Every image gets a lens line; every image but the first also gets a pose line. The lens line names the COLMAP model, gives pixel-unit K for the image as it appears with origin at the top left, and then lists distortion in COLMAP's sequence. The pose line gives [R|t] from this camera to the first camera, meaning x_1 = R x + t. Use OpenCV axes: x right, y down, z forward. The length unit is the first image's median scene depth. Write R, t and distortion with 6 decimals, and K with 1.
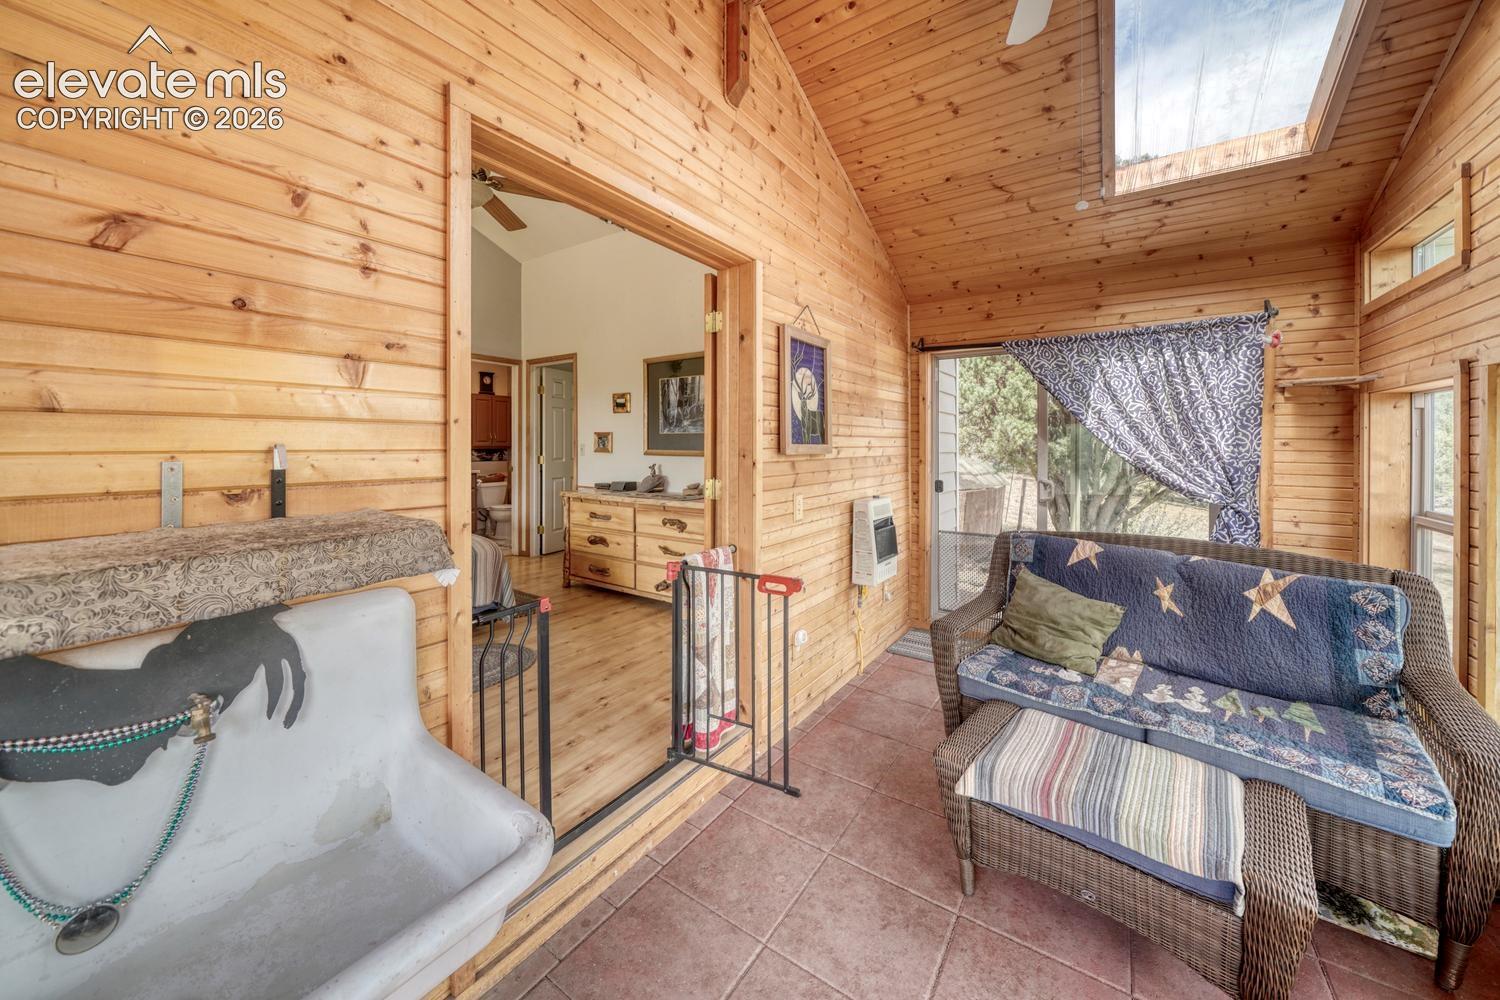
lens RADIAL K [[528.3, 0, 743.7], [0, 528.3, 450.5], [0, 0, 1]] dist [-0.001169, -0.000037]
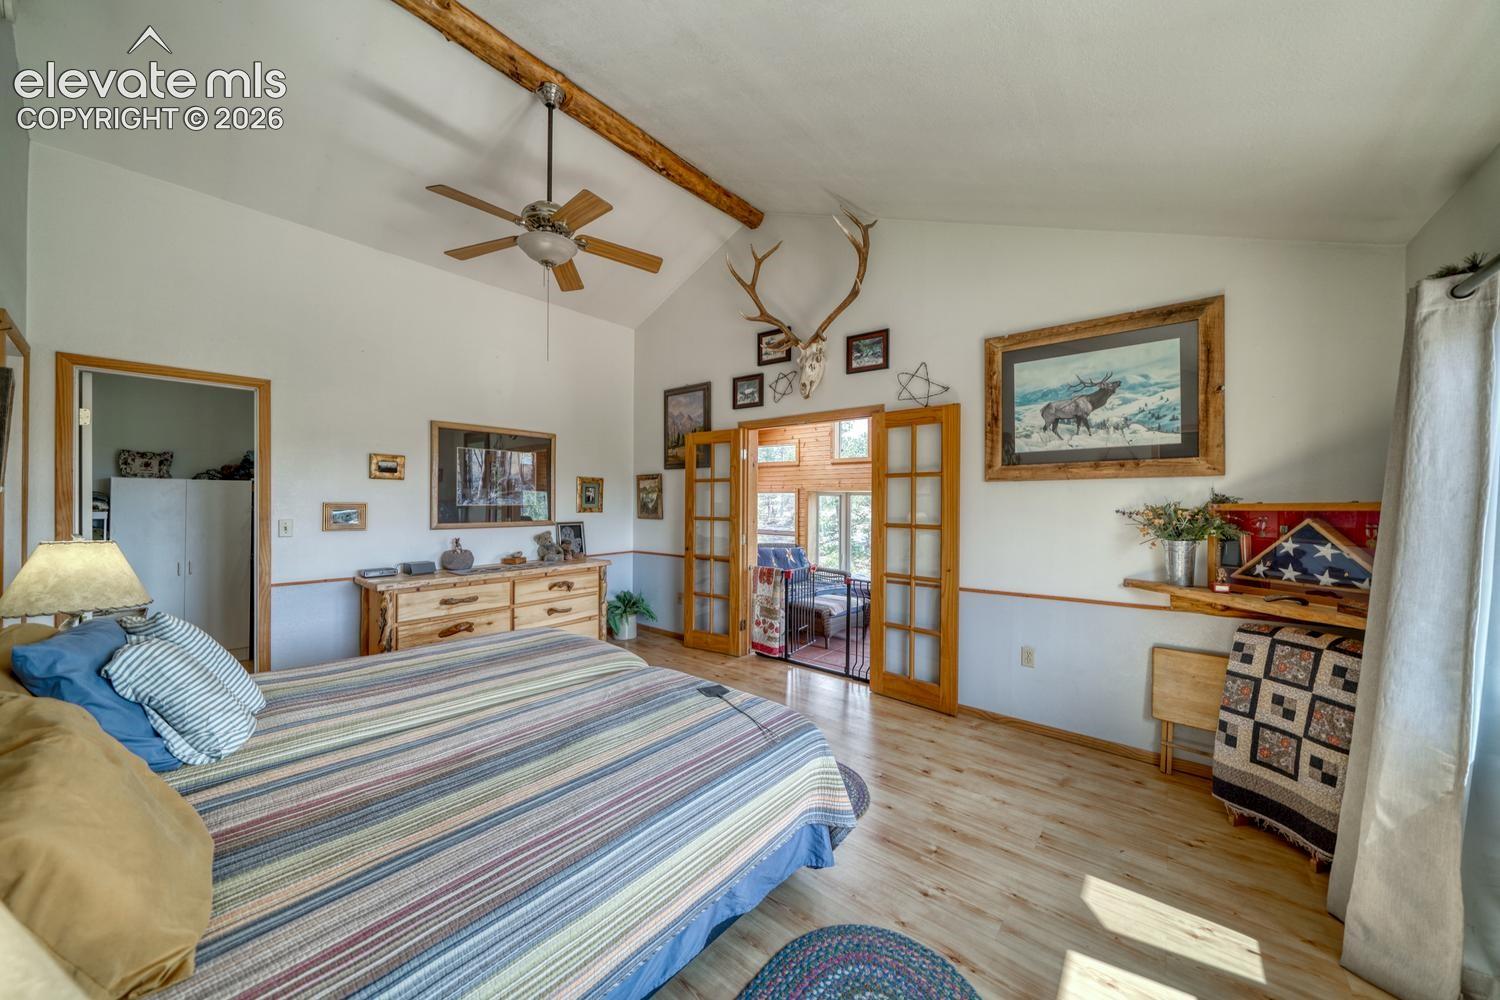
lens RADIAL K [[528.3, 0, 747.3], [0, 528.3, 499.5], [0, 0, 1]] dist [-0.001169, -0.000037]
pose [[0.075231, -0.001303, 0.997165, -1.082447], [0.004330, 0.999990, 0.000980, -0.042829], [-0.997157, 0.004244, 0.075236, 0.433587]]
